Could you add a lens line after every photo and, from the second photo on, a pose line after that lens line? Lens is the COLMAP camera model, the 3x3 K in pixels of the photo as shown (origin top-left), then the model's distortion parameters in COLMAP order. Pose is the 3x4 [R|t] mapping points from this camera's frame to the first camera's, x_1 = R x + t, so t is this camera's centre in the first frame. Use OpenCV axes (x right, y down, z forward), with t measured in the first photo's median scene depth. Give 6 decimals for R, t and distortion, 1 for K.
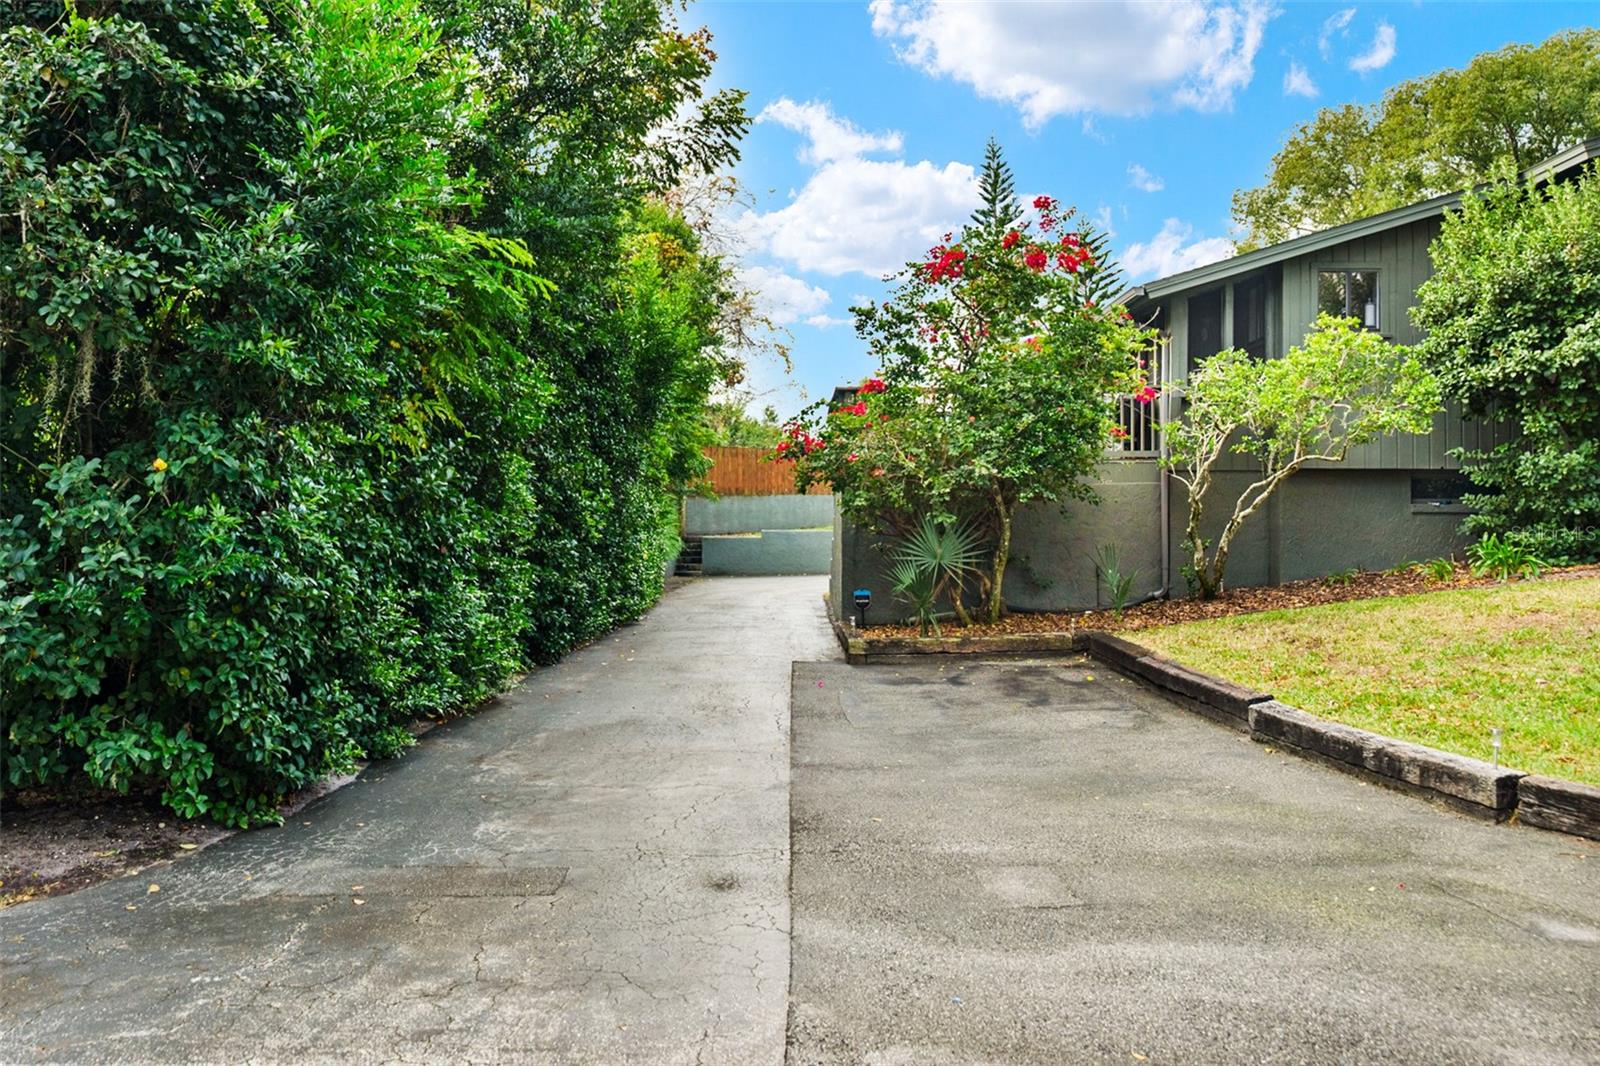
lens RADIAL K [[1227.3, 0, 800.5], [0, 1227.3, 533.7], [0, 0, 1]] dist [-0.005331, 0.008466]
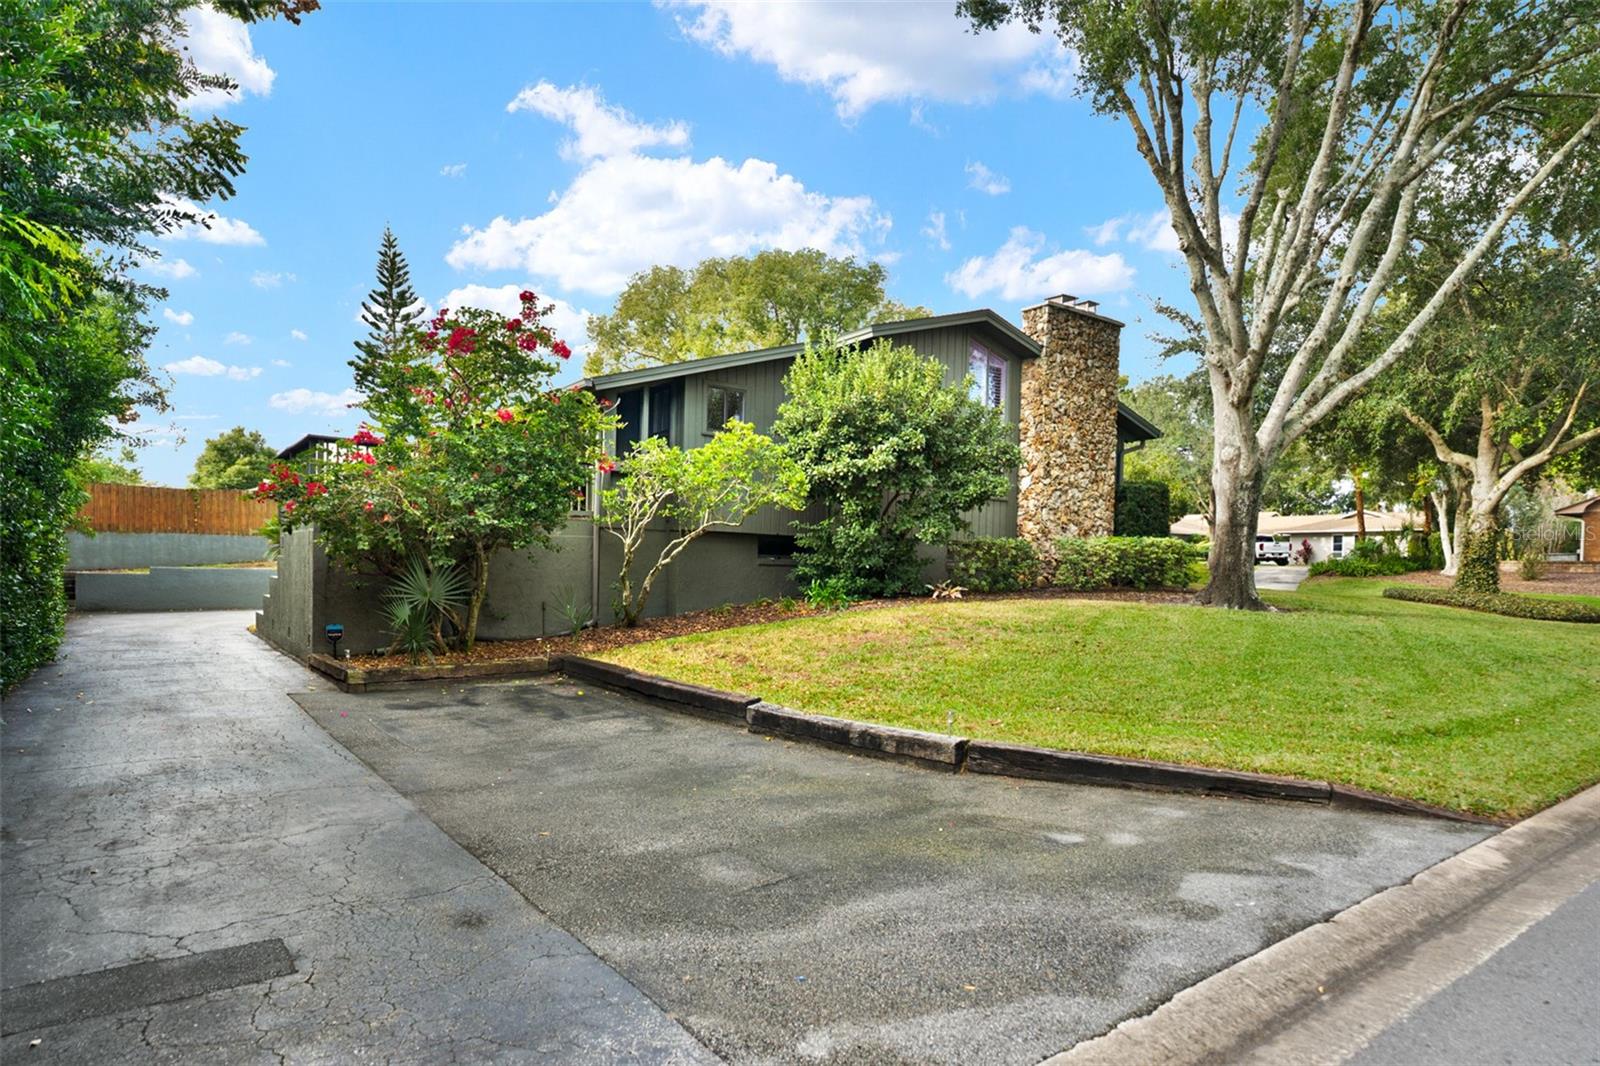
lens RADIAL K [[932.3, 0, 802.9], [0, 932.3, 623.4], [0, 0, 1]] dist [-0.006664, -0.003444]
pose [[0.796191, -0.017443, 0.604794, -0.143797], [-0.014225, 0.998768, 0.047532, -0.000447], [-0.604878, -0.046448, 0.794962, 0.109228]]
